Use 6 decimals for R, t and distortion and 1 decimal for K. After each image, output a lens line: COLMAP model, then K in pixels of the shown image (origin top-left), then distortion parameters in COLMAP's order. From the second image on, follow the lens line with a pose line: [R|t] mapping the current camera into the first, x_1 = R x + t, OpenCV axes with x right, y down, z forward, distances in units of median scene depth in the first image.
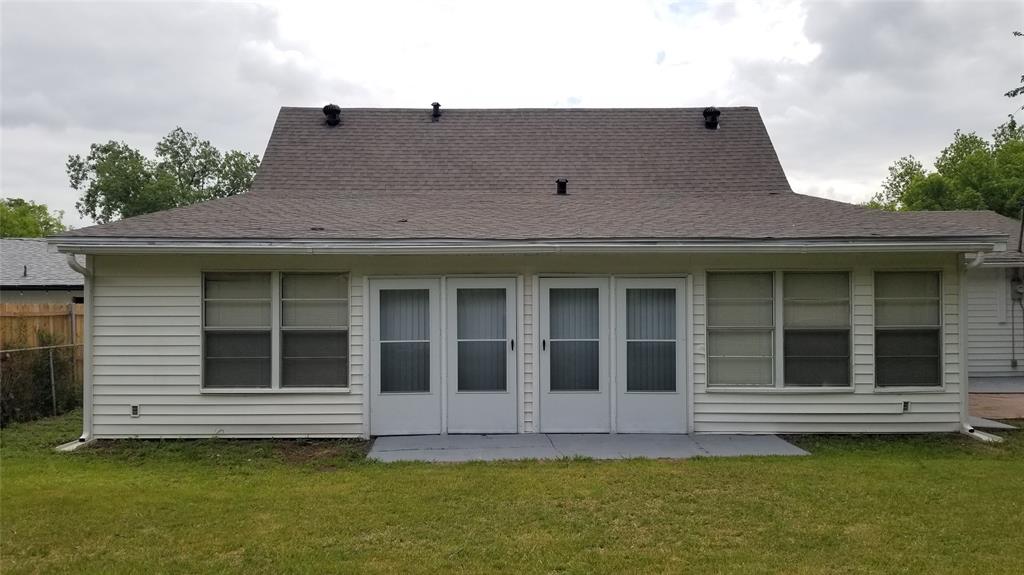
lens RADIAL K [[808.1, 0, 515.4], [0, 808.1, 294.2], [0, 0, 1]] dist [0.102902, -0.207861]
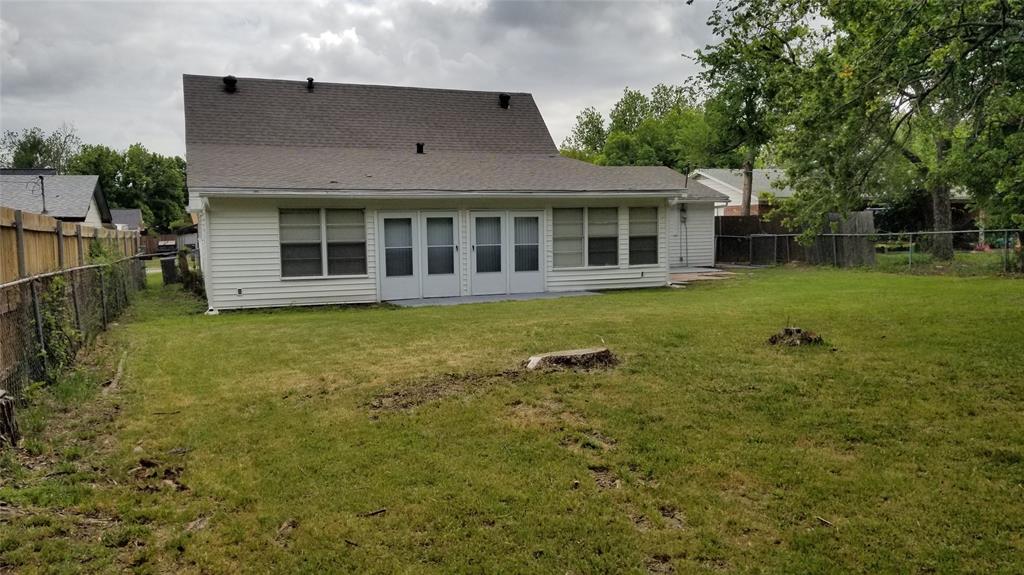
lens RADIAL K [[808.1, 0, 515.4], [0, 808.1, 294.2], [0, 0, 1]] dist [0.102902, -0.207861]
pose [[0.930147, -0.042221, 0.364752, -0.549247], [0.010351, 0.995988, 0.088890, 0.005031], [-0.367041, -0.078905, 0.926852, -0.748541]]
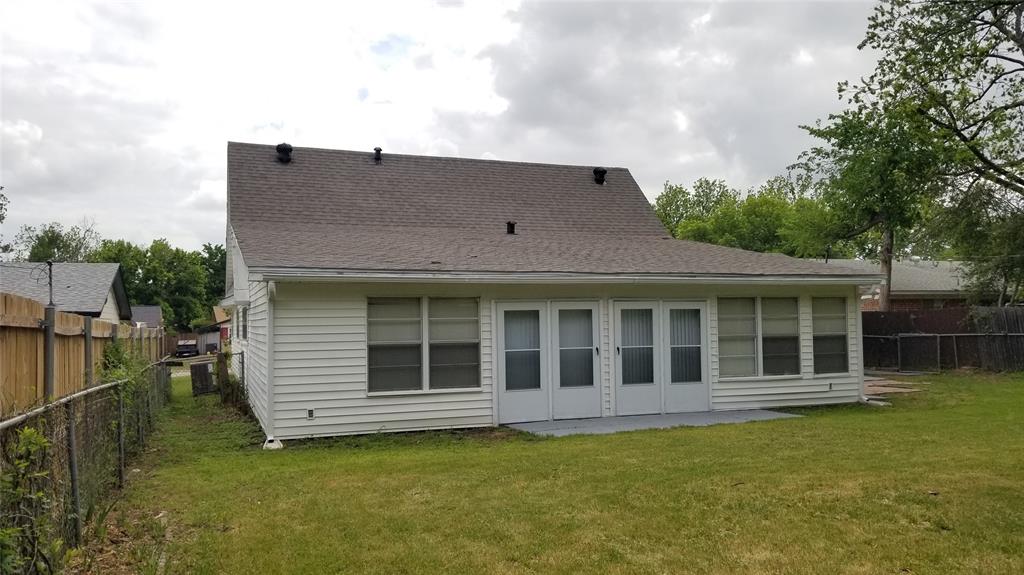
lens RADIAL K [[808.1, 0, 515.4], [0, 808.1, 294.2], [0, 0, 1]] dist [0.102902, -0.207861]
pose [[0.935085, 0.002818, 0.354412, -0.605804], [0.009299, 0.999429, -0.032484, 0.010462], [-0.354301, 0.033671, 0.934525, -0.212348]]
